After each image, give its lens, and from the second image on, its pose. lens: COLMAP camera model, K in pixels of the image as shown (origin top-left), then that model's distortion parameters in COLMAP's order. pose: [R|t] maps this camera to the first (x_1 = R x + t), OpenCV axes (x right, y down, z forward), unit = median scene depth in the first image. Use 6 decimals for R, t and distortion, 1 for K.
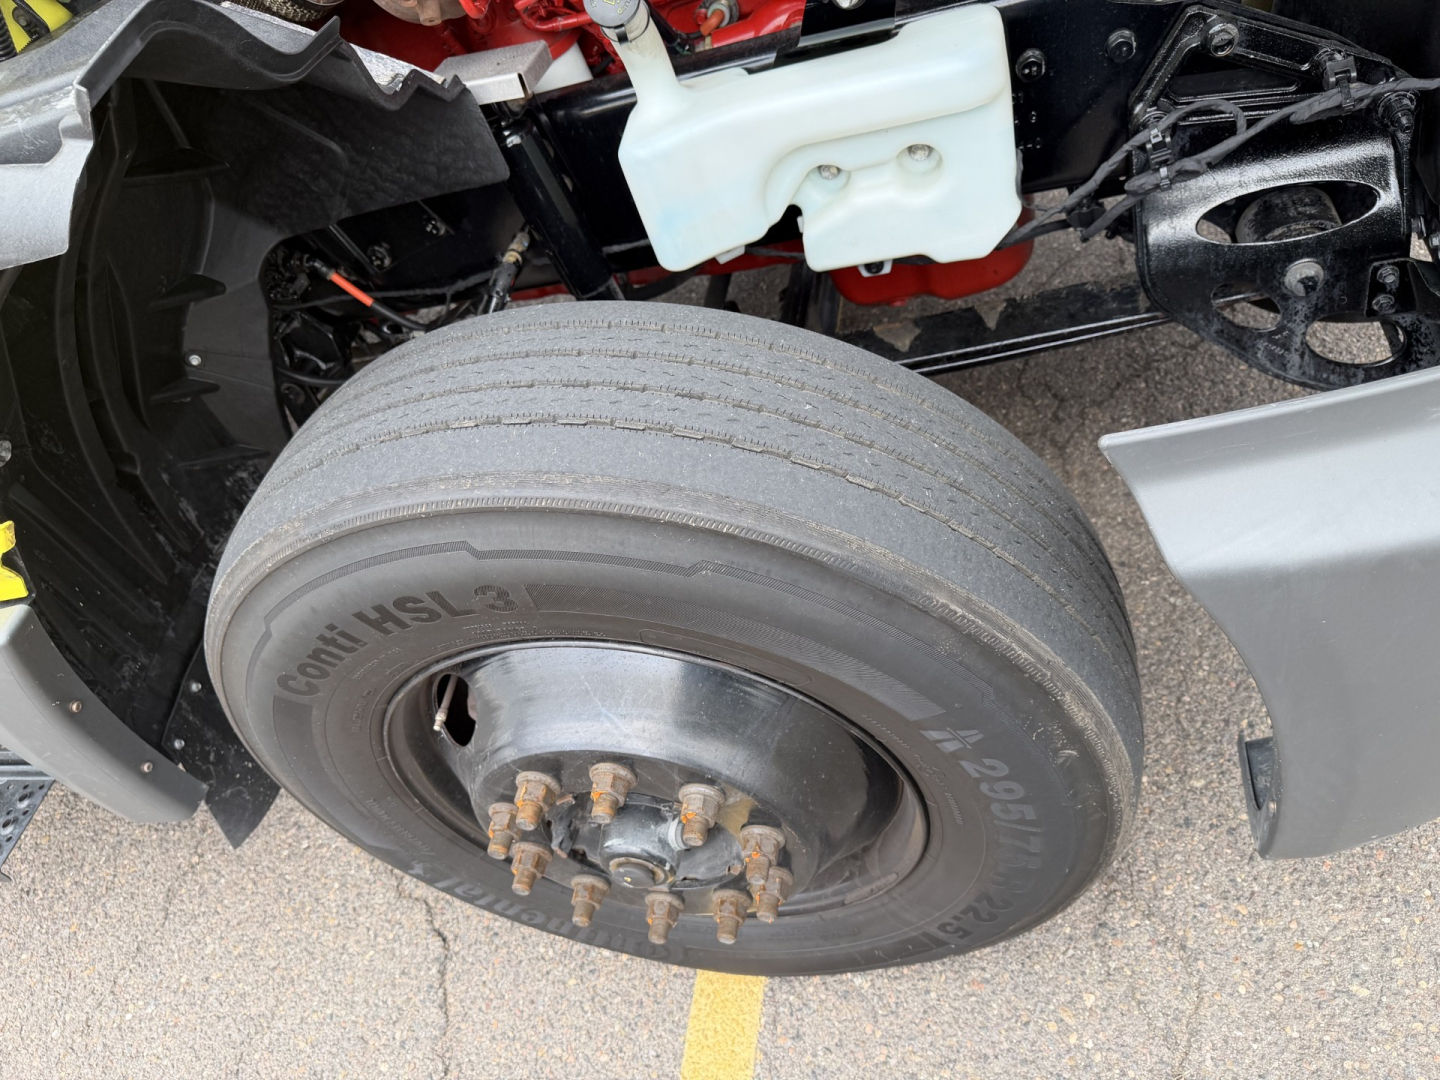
lens RADIAL K [[1008.5, 0, 720.0], [0, 1008.5, 540.0], [0, 0, 1]] dist [0.081041, -0.108418]
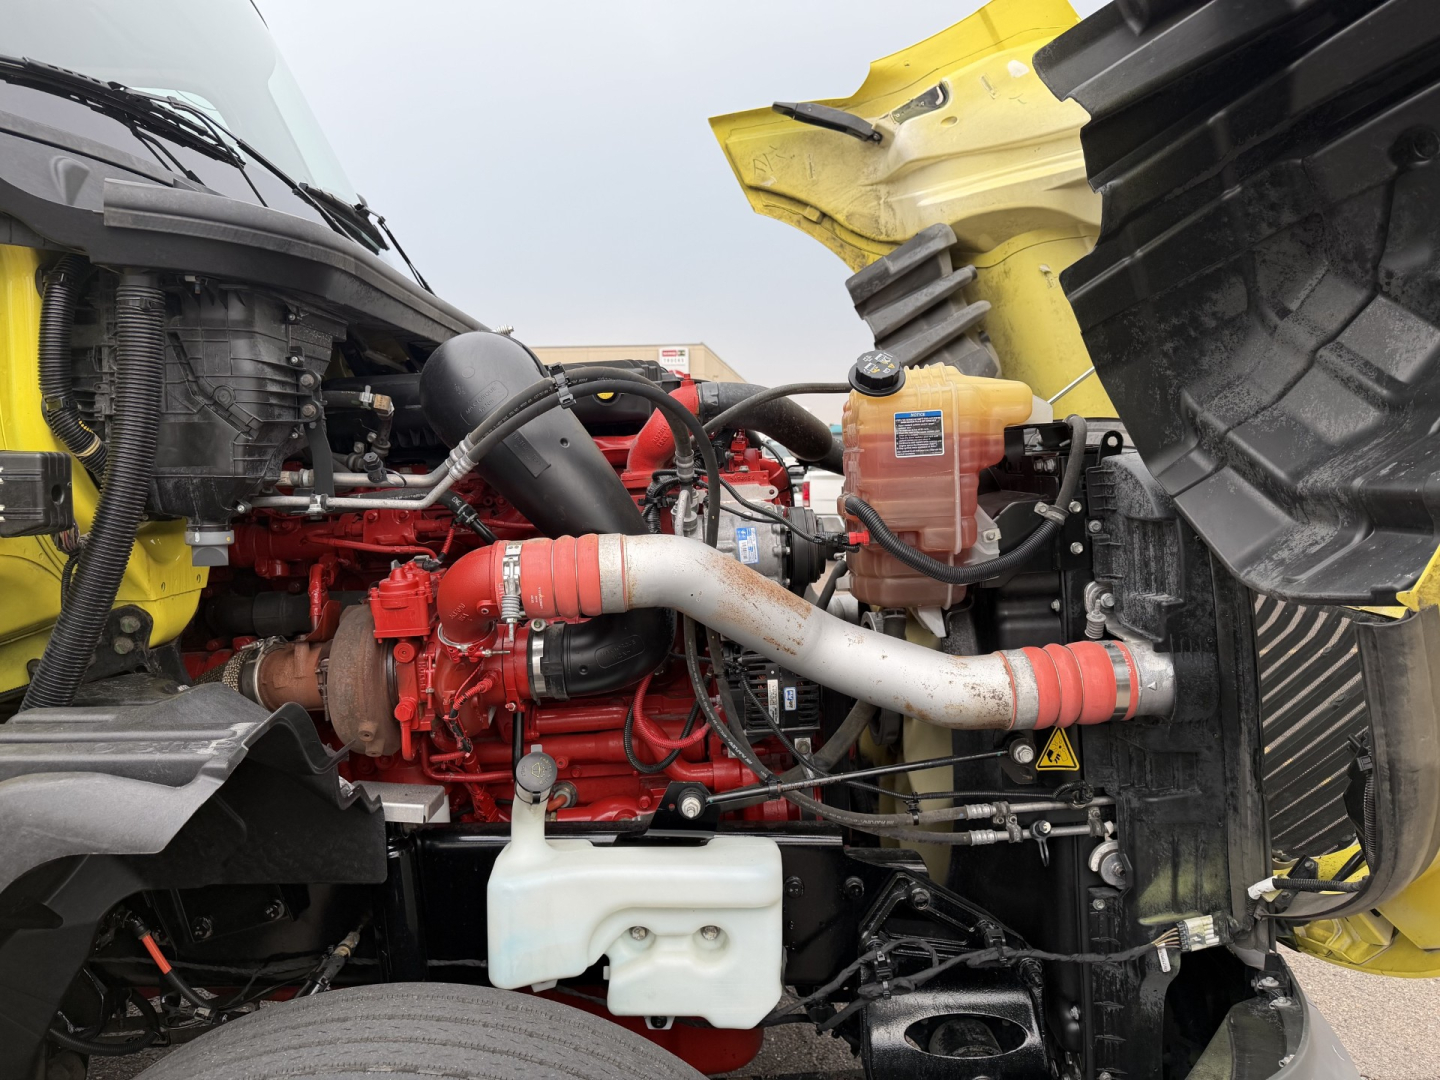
lens RADIAL K [[1048.6, 0, 720.0], [0, 1048.6, 540.0], [0, 0, 1]] dist [0.000906, -0.003999]
pose [[0.932256, 0.290137, 0.216146, -0.231239], [-0.067549, 0.726495, -0.683844, 0.169226], [-0.355437, 0.622917, 0.696878, -0.242886]]
